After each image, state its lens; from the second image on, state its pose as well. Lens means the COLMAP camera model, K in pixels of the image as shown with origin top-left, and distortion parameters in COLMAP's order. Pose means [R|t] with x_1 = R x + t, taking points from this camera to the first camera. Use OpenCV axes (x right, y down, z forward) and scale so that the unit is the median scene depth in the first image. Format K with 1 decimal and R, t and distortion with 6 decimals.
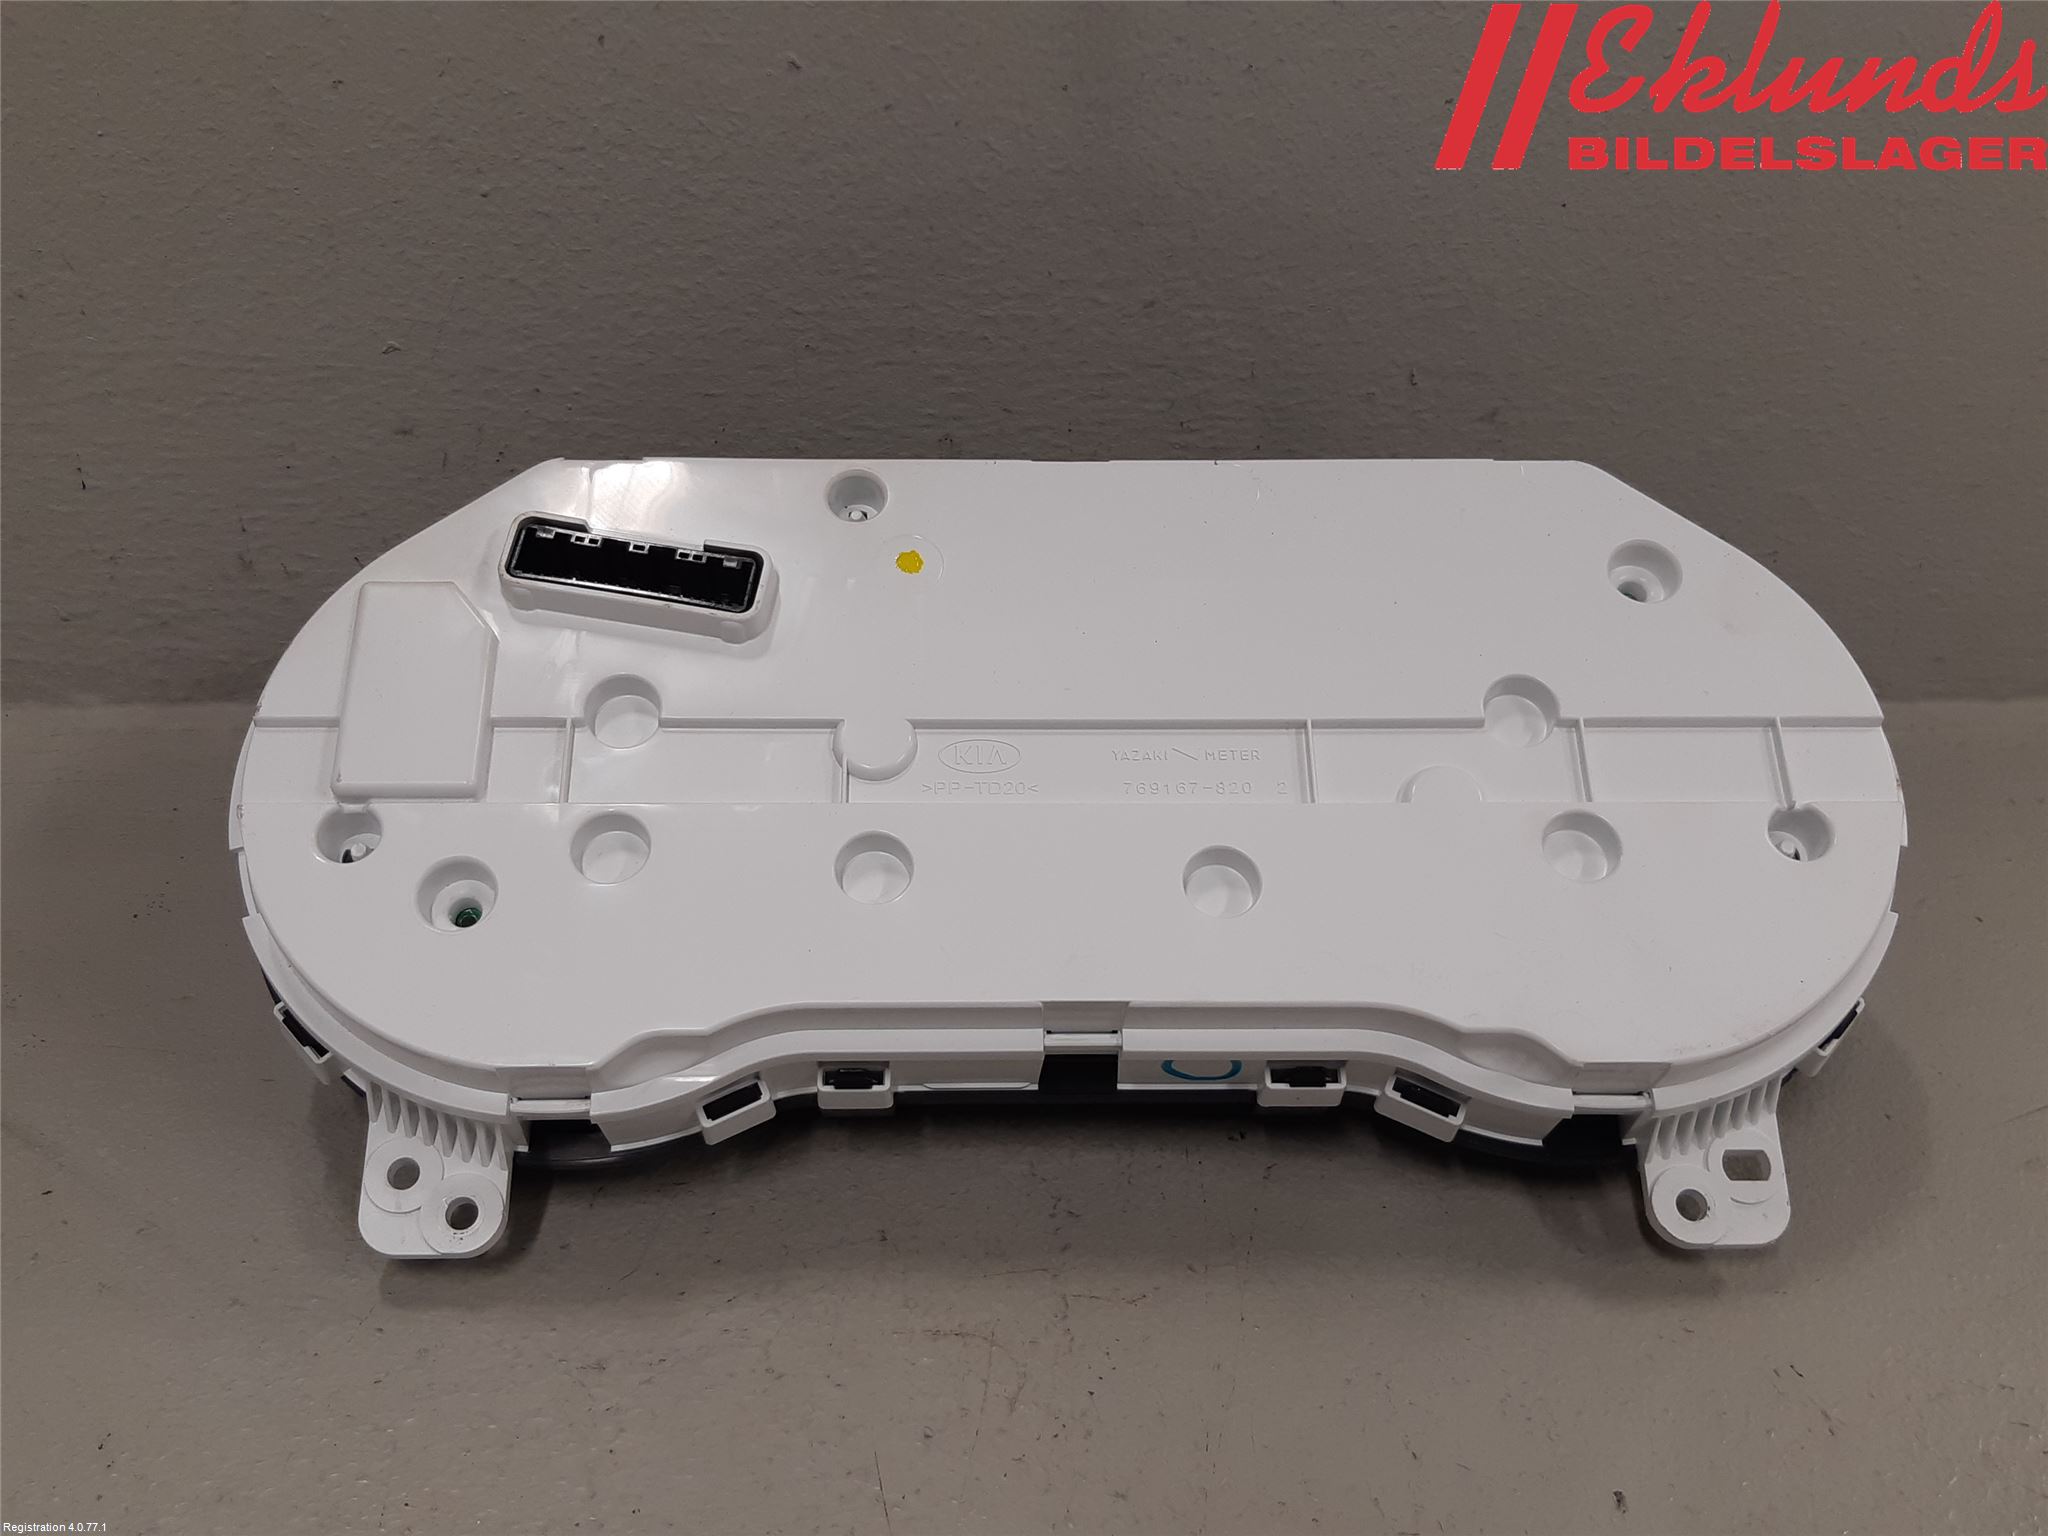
lens RADIAL K [[1604.5, 0, 1024.0], [0, 1604.5, 768.0], [0, 0, 1]] dist [-0.025768, -0.007429]
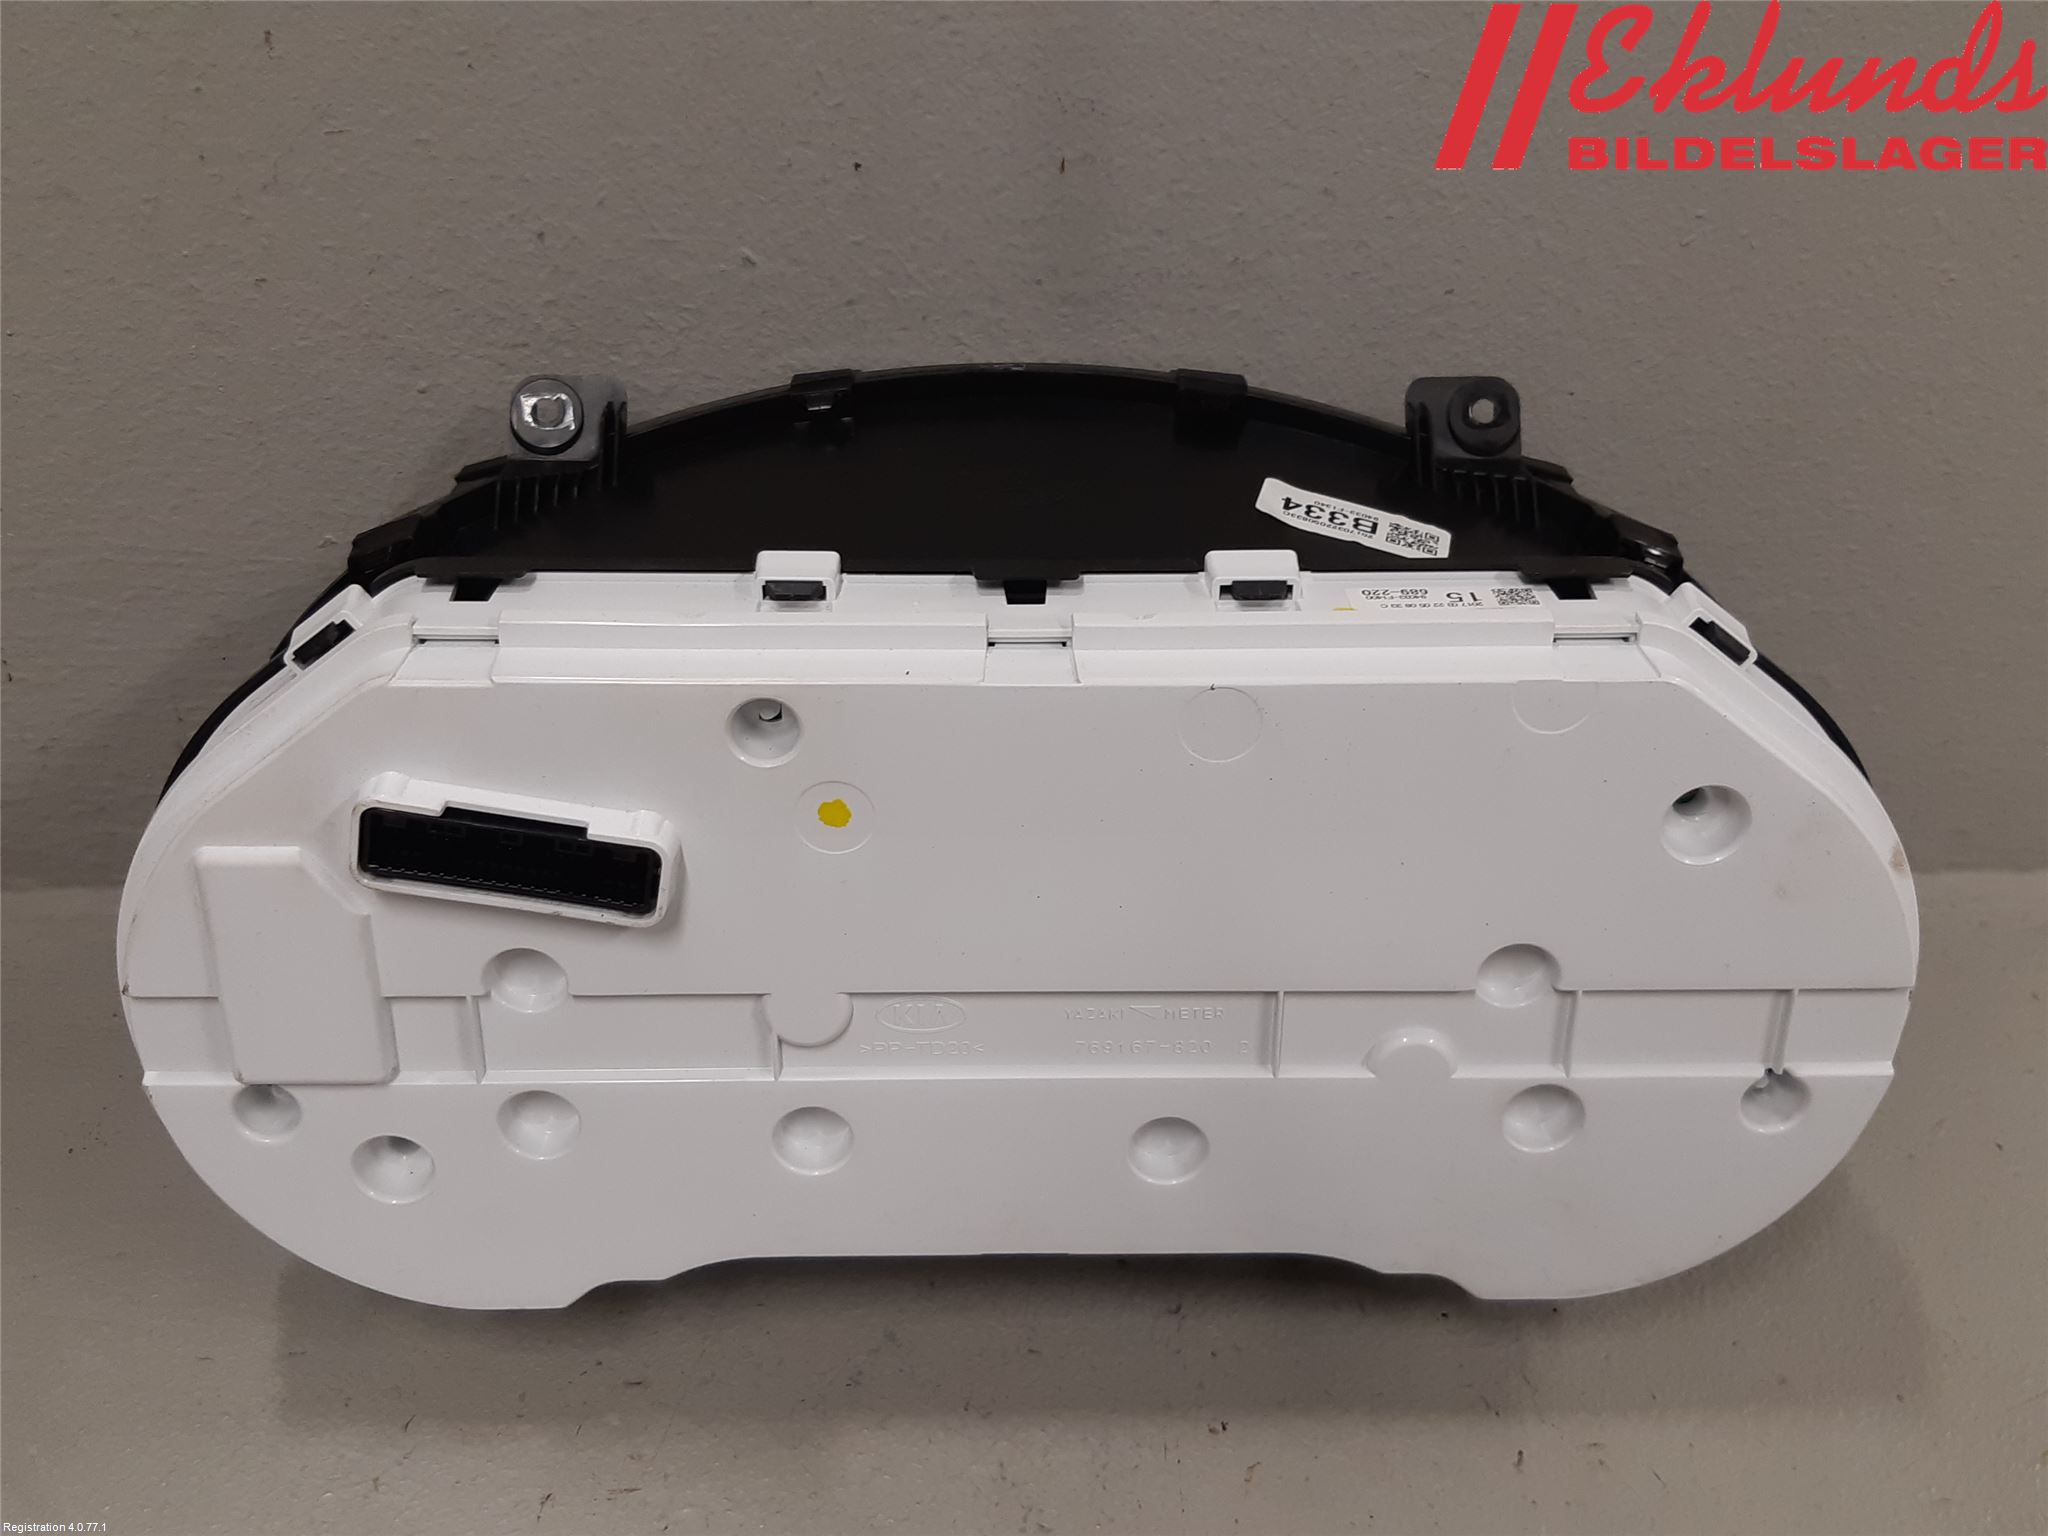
lens RADIAL K [[1534.5, 0, 1024.0], [0, 1534.5, 768.0], [0, 0, 1]] dist [0.002248, -0.043716]
pose [[0.999584, 0.018751, -0.021933, 0.043675], [-0.019126, 0.999673, -0.016990, -0.126793], [0.021607, 0.017402, 0.999615, 0.100411]]
